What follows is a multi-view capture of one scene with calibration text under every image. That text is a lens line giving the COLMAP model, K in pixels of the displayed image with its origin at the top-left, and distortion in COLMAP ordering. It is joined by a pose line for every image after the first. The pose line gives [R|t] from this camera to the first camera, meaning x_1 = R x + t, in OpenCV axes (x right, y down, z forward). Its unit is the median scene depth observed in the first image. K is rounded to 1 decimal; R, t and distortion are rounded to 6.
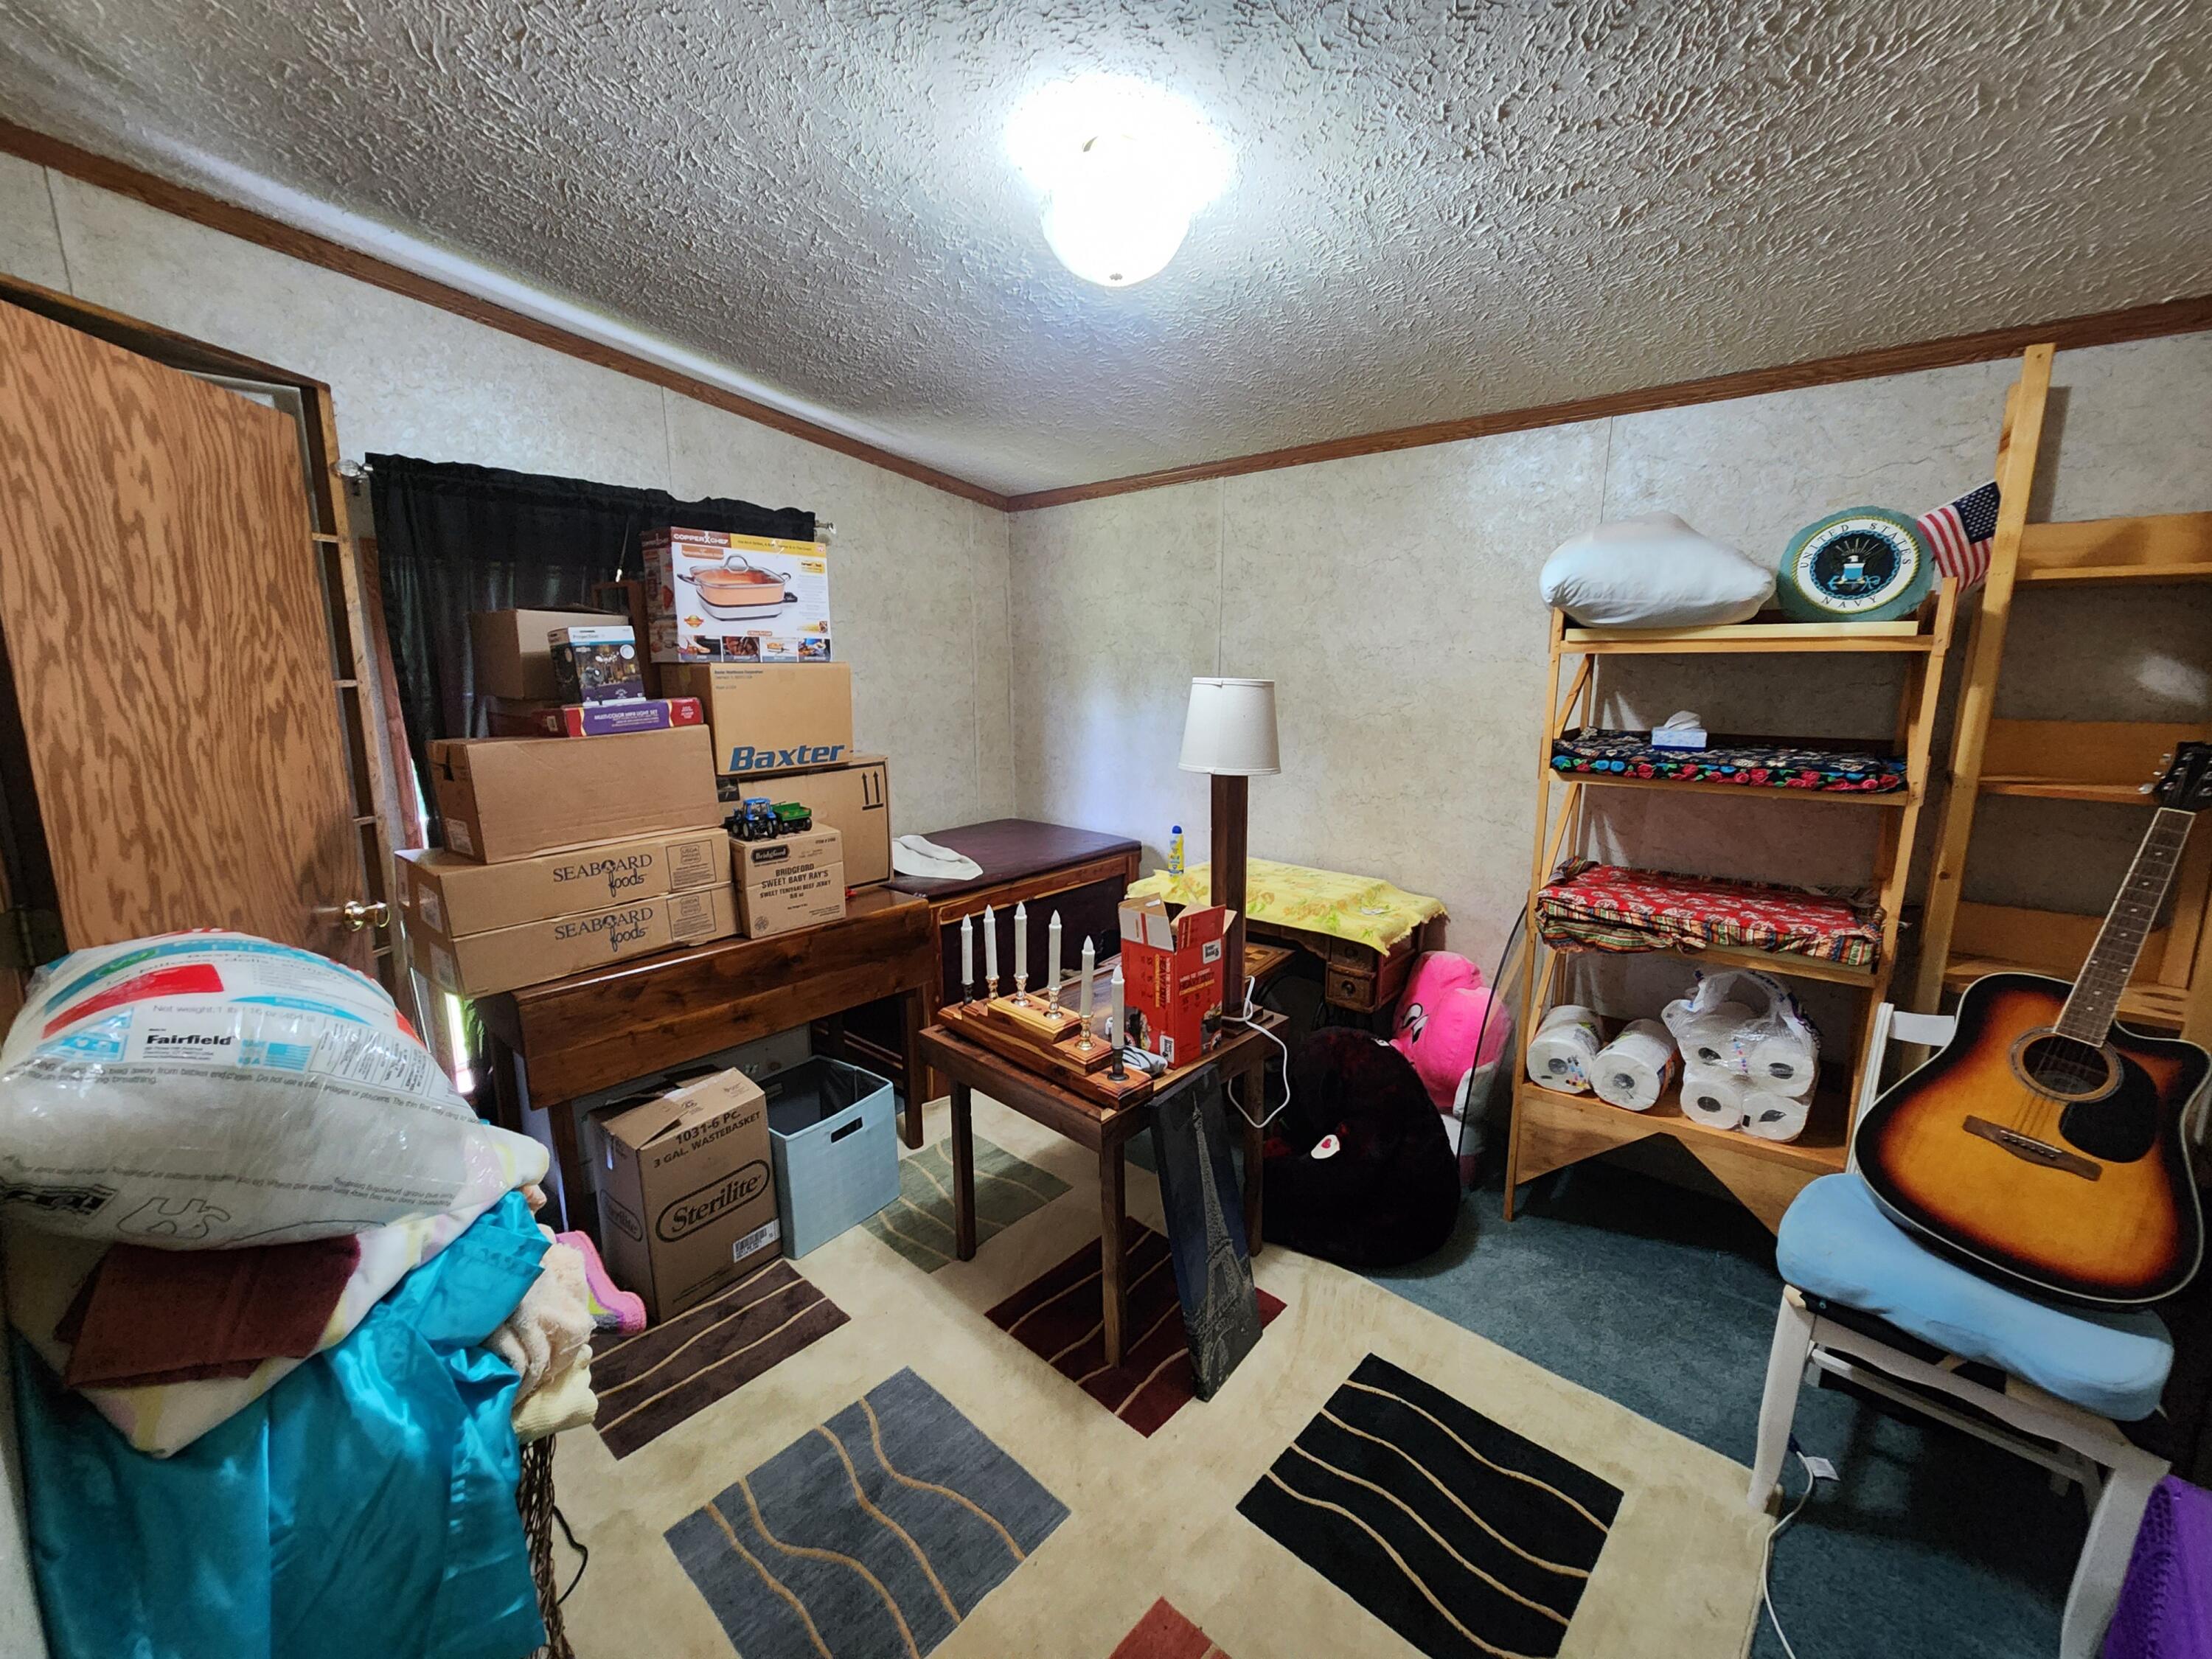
lens RADIAL K [[900.0, 0, 1113.6], [0, 900.0, 831.9], [0, 0, 1]] dist [0.004198, -0.003117]
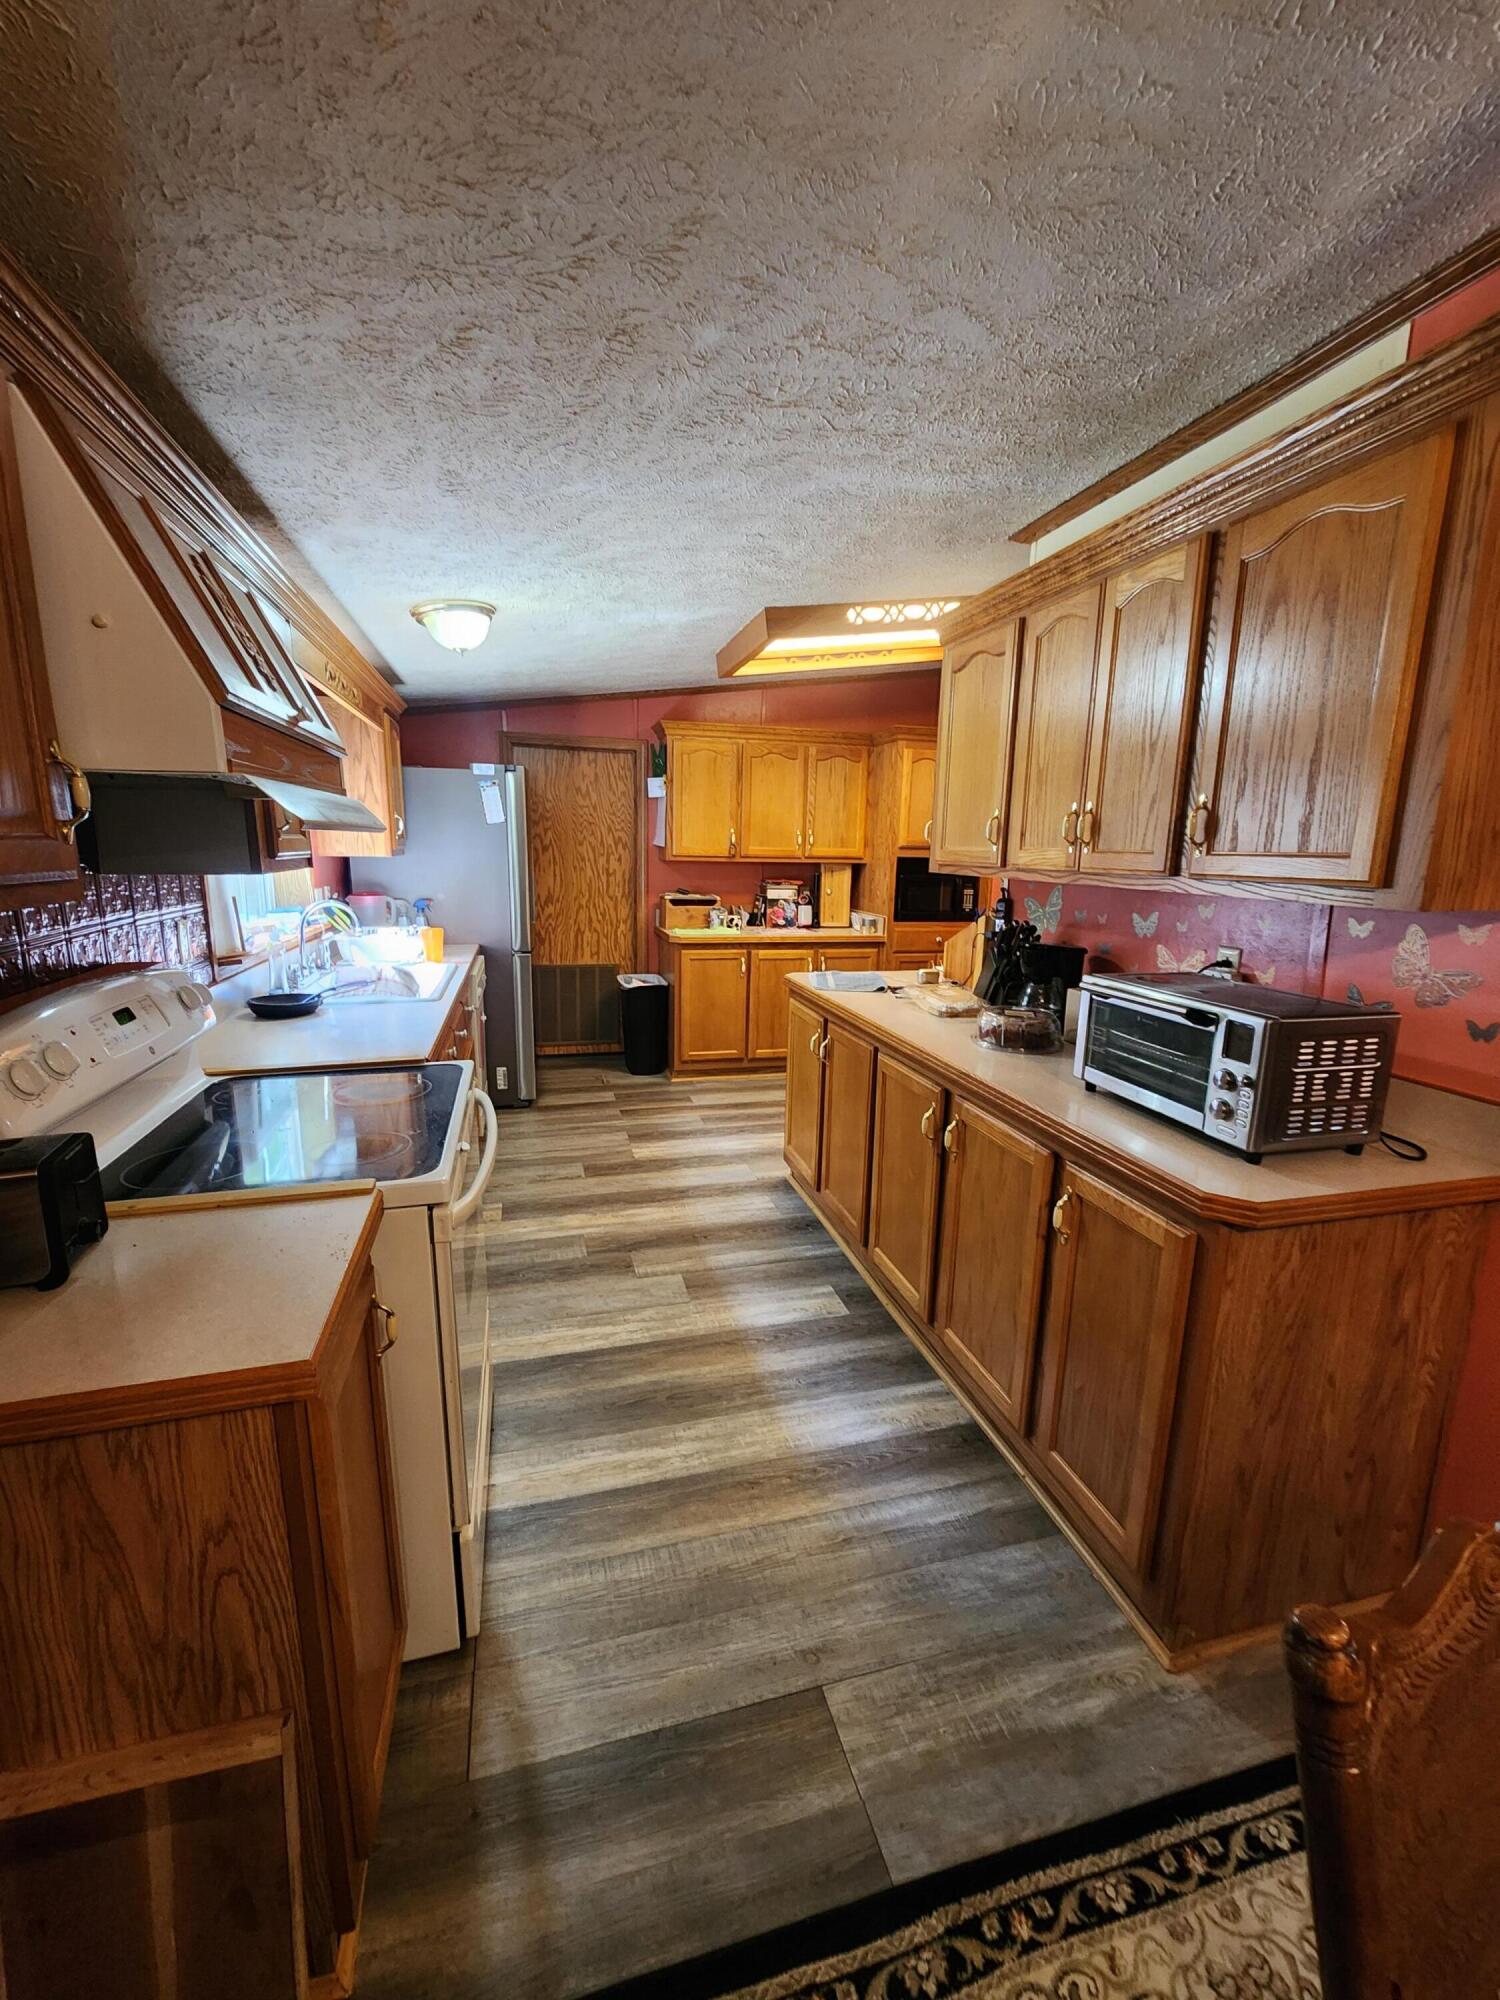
lens RADIAL K [[813.7, 0, 742.8], [0, 813.7, 1007.8], [0, 0, 1]] dist [0.004198, -0.003117]
pose [[-0.527316, 0.158341, -0.834785, 1.546675], [-0.165939, 0.944372, 0.283948, -0.883384], [0.833308, 0.288254, -0.471707, 3.288470]]
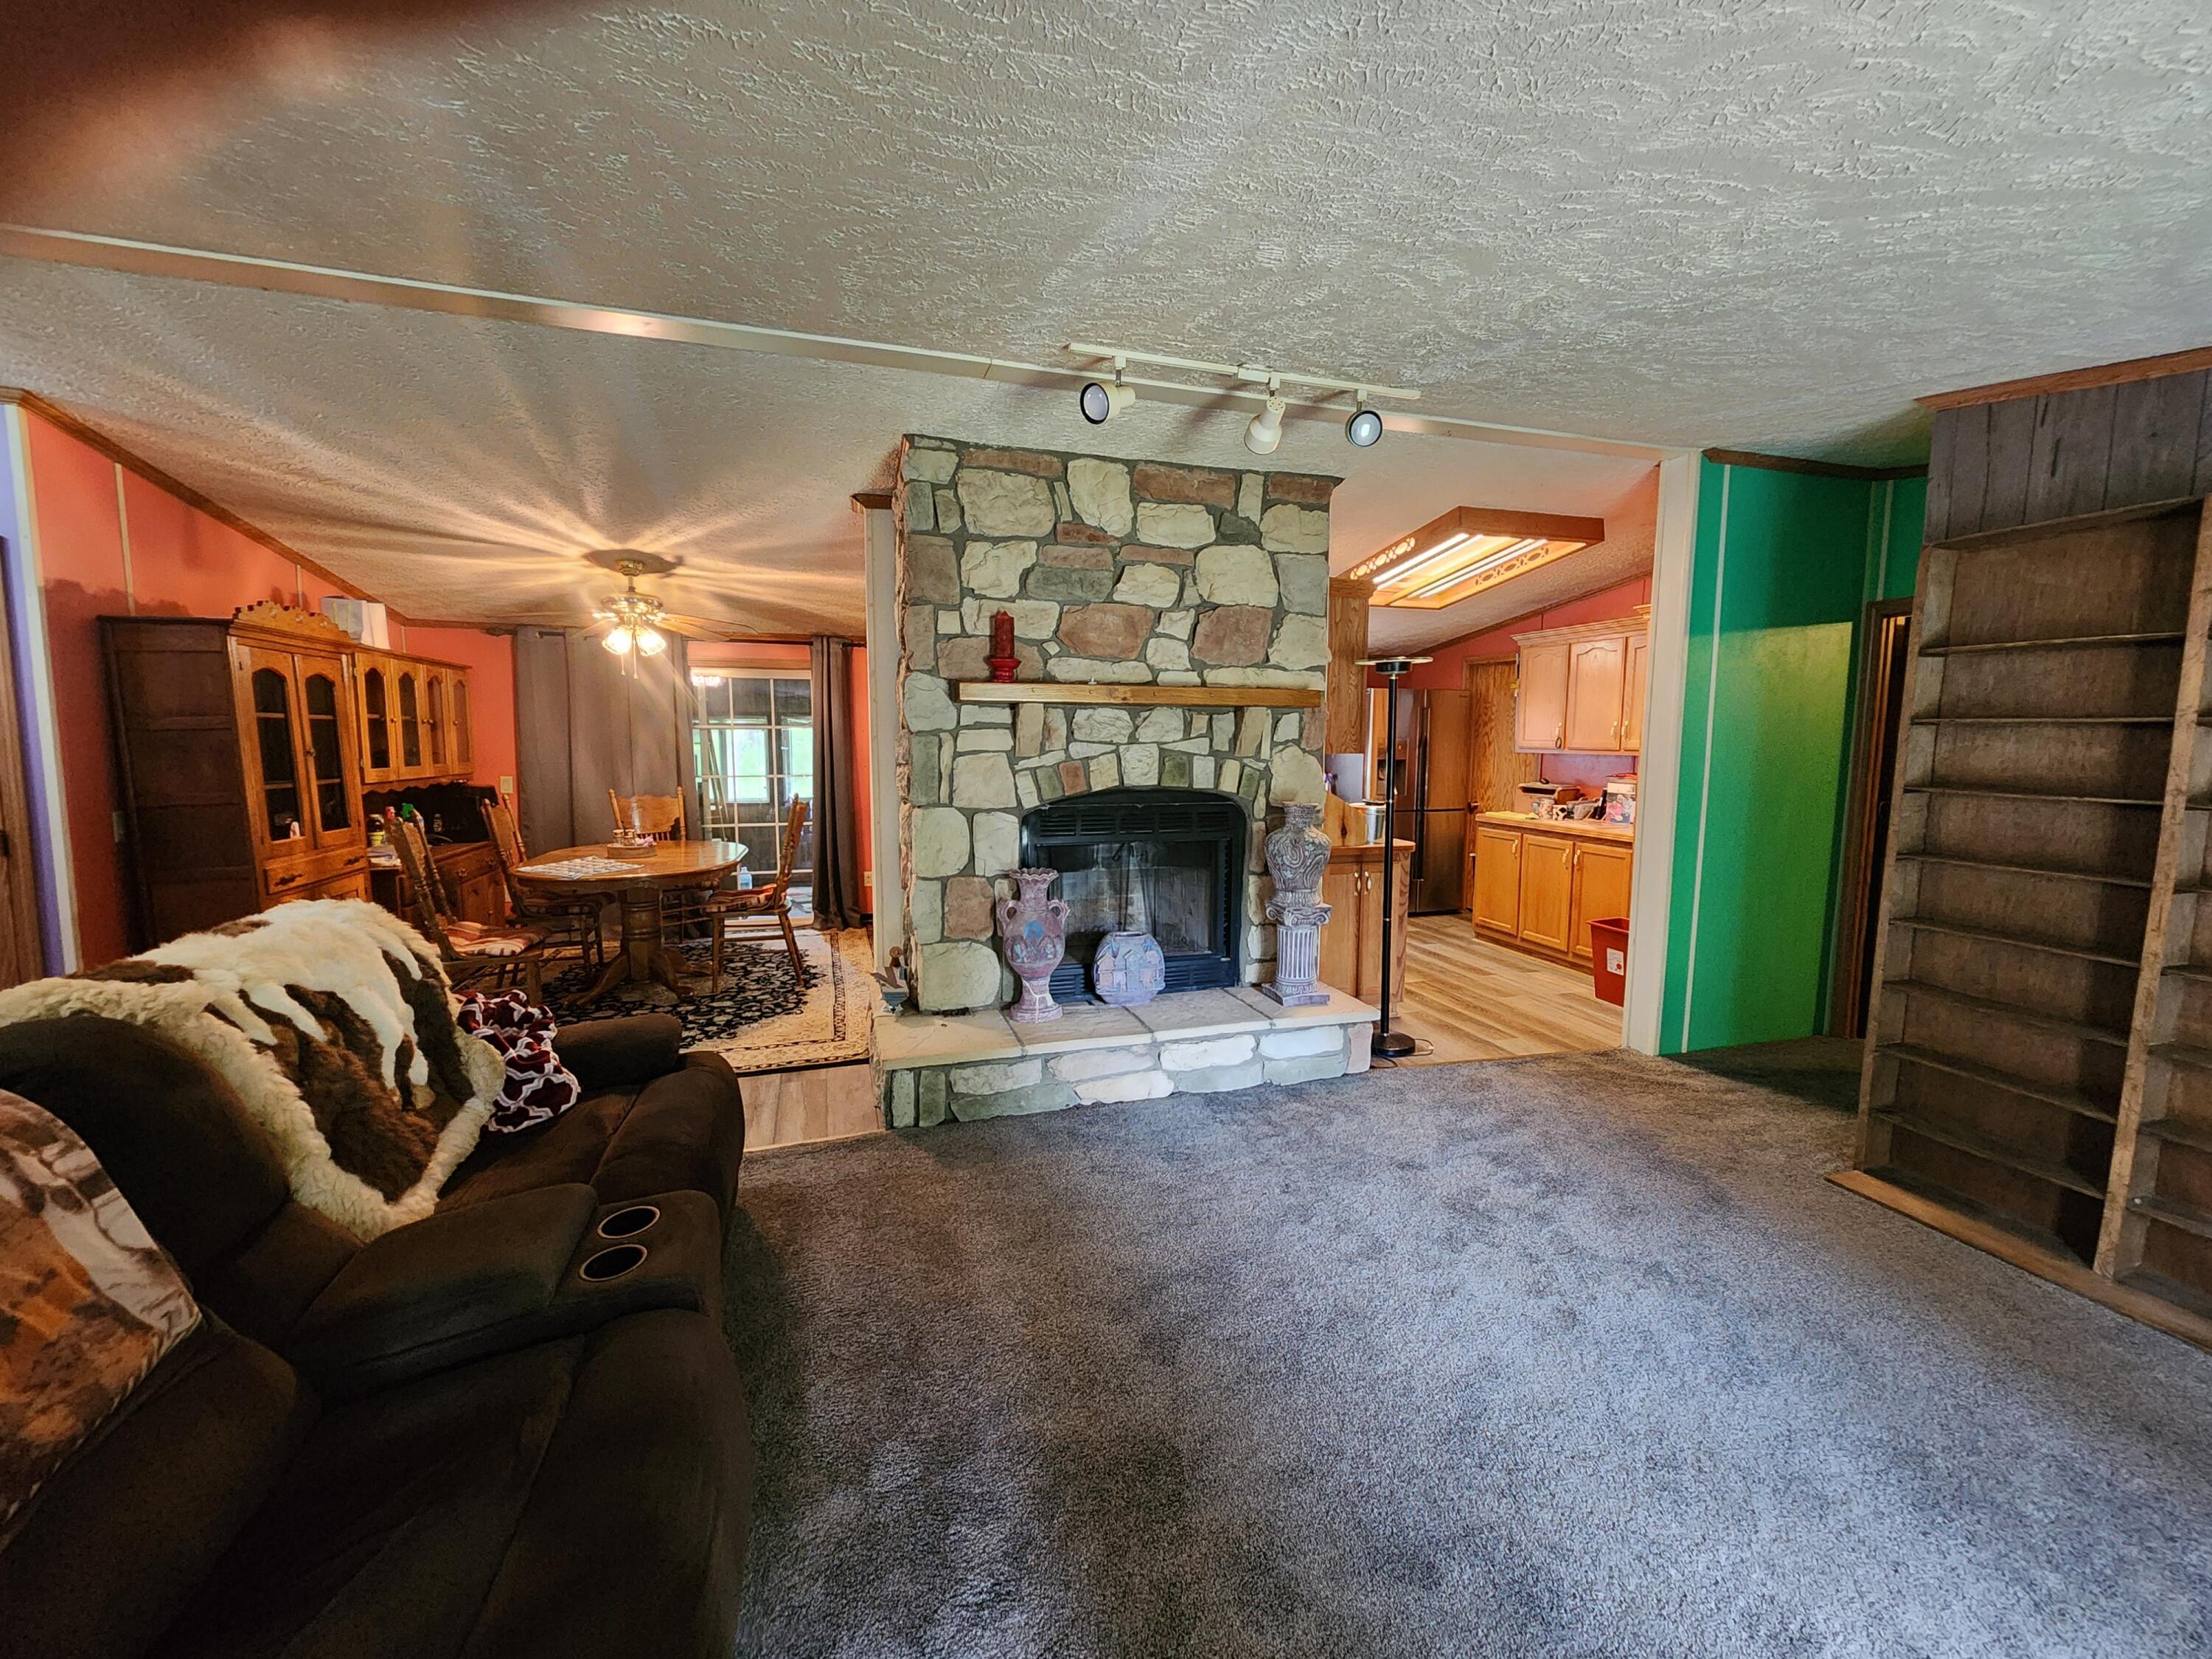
lens RADIAL K [[900.0, 0, 1113.6], [0, 900.0, 831.9], [0, 0, 1]] dist [0.004198, -0.003117]
pose [[-0.873008, -0.057500, 0.484305, -1.495782], [0.079349, 0.963048, 0.257375, -1.318906], [-0.481208, 0.263120, -0.836186, 5.742554]]
